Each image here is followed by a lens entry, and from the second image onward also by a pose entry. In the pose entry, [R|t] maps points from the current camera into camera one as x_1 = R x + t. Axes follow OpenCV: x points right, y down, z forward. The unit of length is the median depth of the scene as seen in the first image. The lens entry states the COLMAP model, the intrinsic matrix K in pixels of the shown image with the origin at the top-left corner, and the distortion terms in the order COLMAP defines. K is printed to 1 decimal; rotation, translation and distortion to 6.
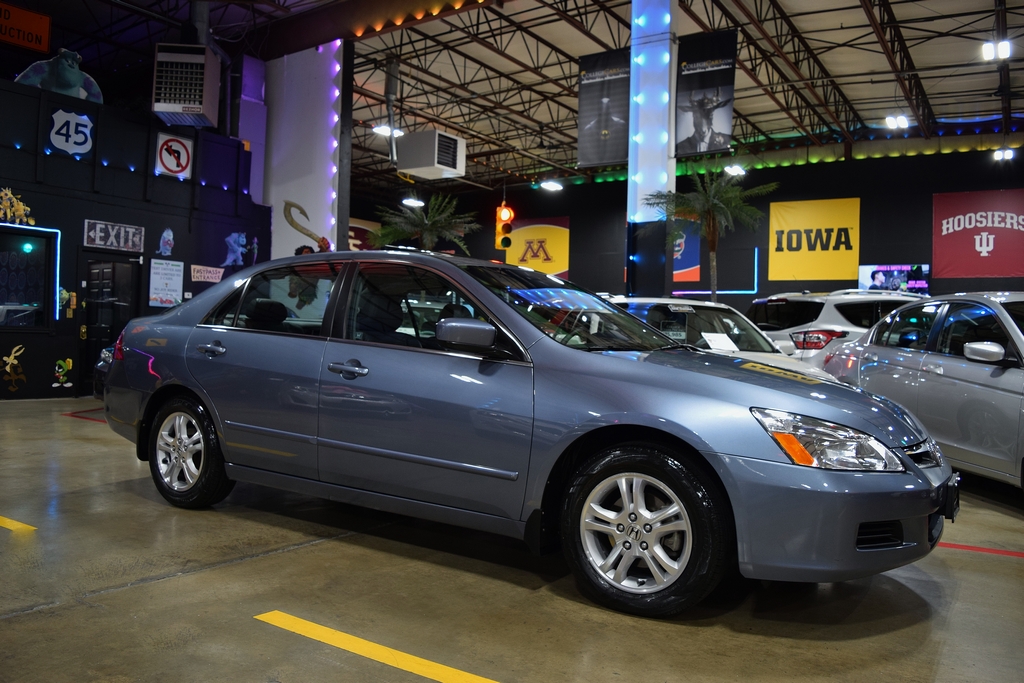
lens RADIAL K [[791.1, 0, 519.3], [0, 791.1, 334.5], [0, 0, 1]] dist [-0.089864, 0.013783]
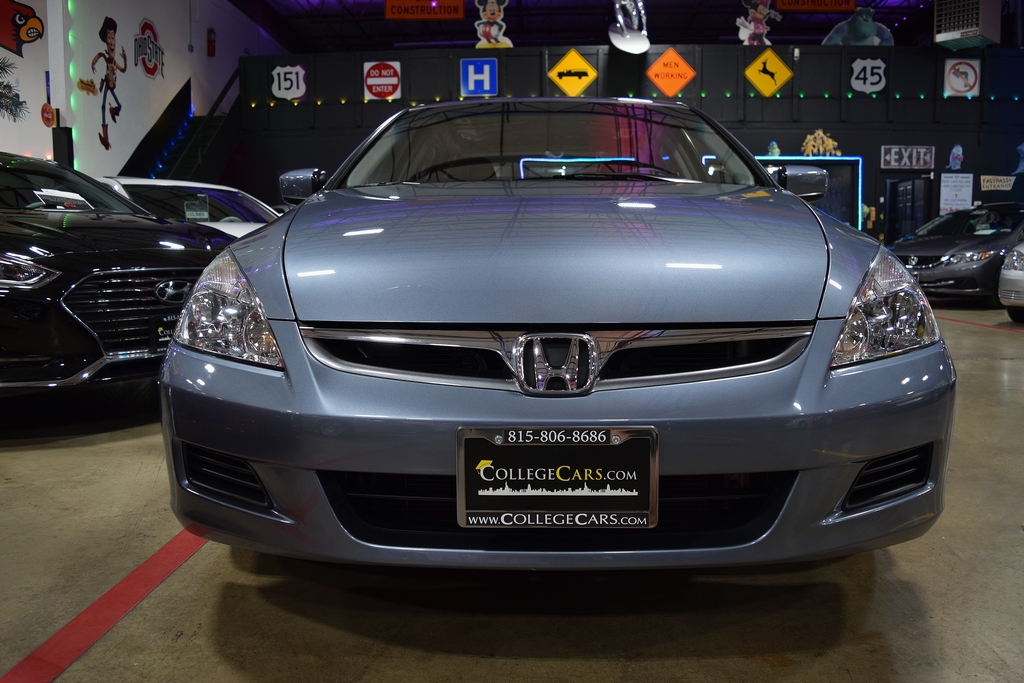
lens RADIAL K [[791.1, 0, 516.9], [0, 791.1, 339.8], [0, 0, 1]] dist [-0.089864, 0.013783]
pose [[0.509494, 0.066926, -0.857868, 0.201077], [0.026904, 0.995244, 0.093621, 0.024302], [0.860054, -0.070779, 0.505270, -0.127147]]
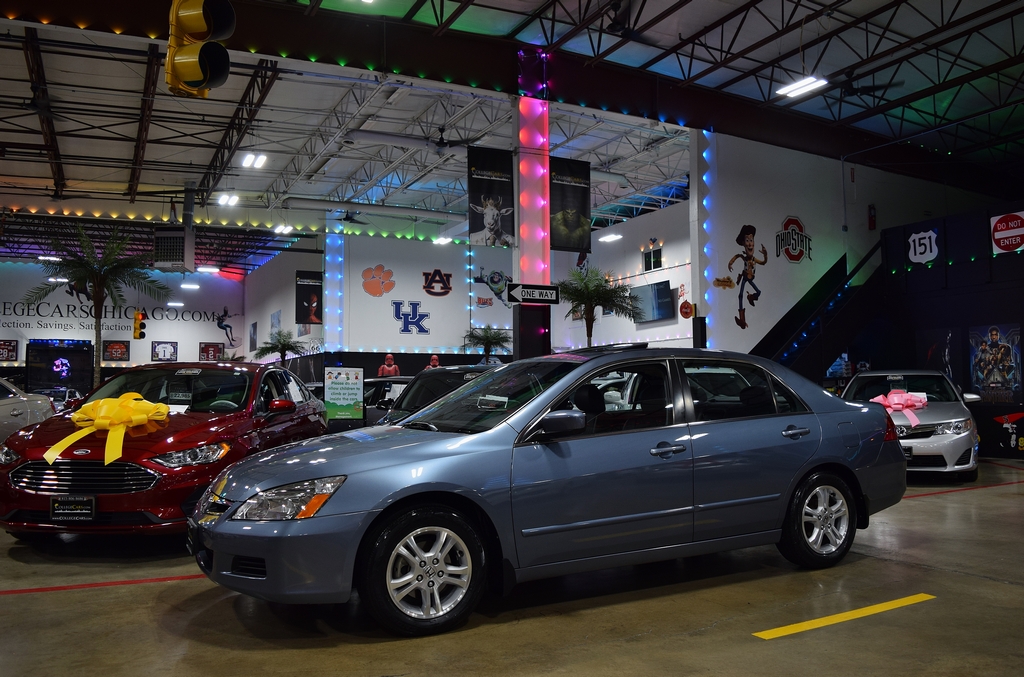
lens RADIAL K [[791.1, 0, 519.9], [0, 791.1, 339.5], [0, 0, 1]] dist [-0.089864, 0.013783]
pose [[-0.478829, -0.084558, -0.873826, 0.358214], [0.000973, 0.995299, -0.096846, -0.001833], [0.877908, -0.047222, -0.476496, 0.236775]]
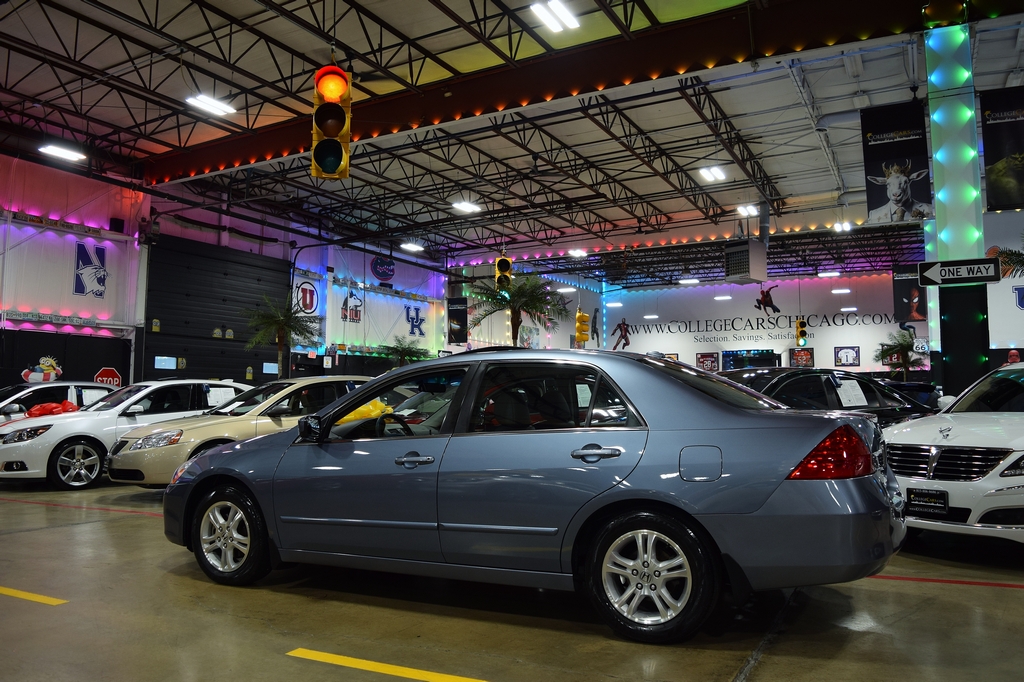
lens RADIAL K [[791.1, 0, 510.4], [0, 791.1, 348.3], [0, 0, 1]] dist [-0.089864, 0.013783]
pose [[-0.991533, -0.032604, -0.125695, -0.027379], [-0.022719, 0.996592, -0.079293, -0.010593], [0.127852, -0.075766, -0.988895, 0.503356]]
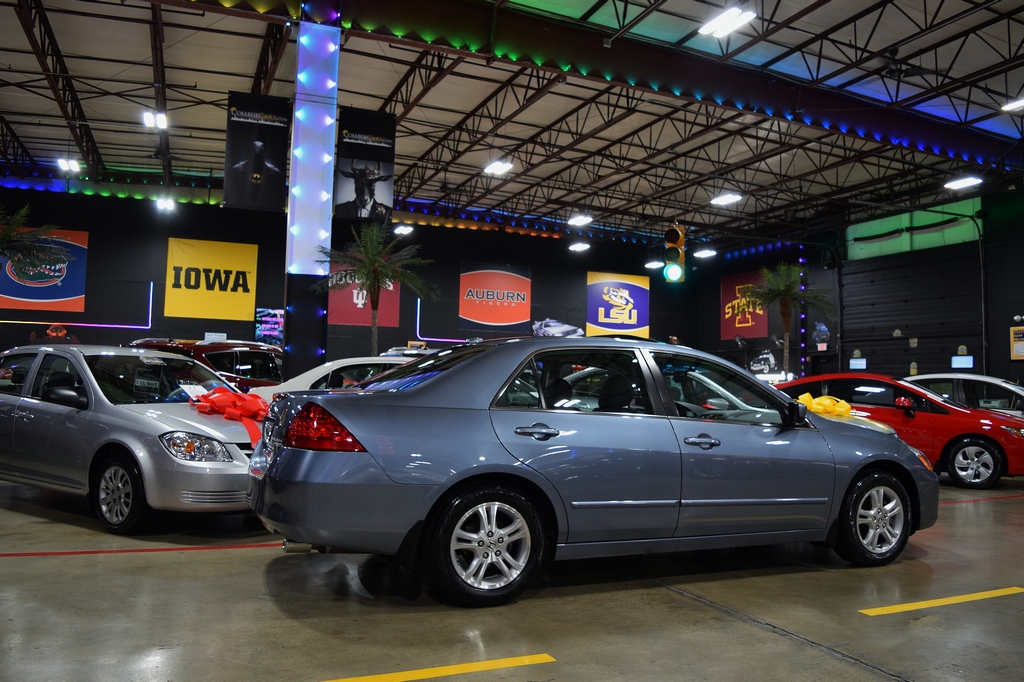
lens RADIAL K [[791.1, 0, 509.1], [0, 791.1, 334.7], [0, 0, 1]] dist [-0.089864, 0.013783]
pose [[0.573262, 0.037802, 0.818499, -0.455107], [-0.009718, 0.999179, -0.039341, -0.022942], [-0.819314, 0.014599, 0.573159, 0.171510]]
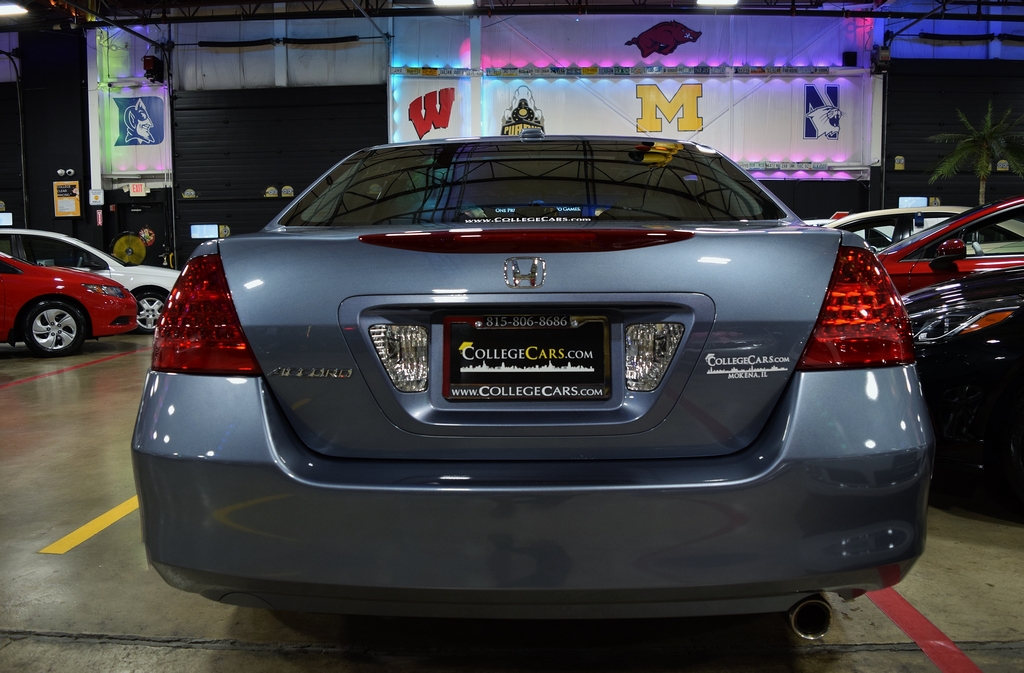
lens RADIAL K [[791.1, 0, 533.6], [0, 791.1, 339.3], [0, 0, 1]] dist [-0.089864, 0.013783]
pose [[-0.534974, -0.114636, 0.837055, -0.341207], [-0.016736, 0.991996, 0.125159, -0.009749], [-0.844702, 0.052948, -0.532611, 0.235669]]
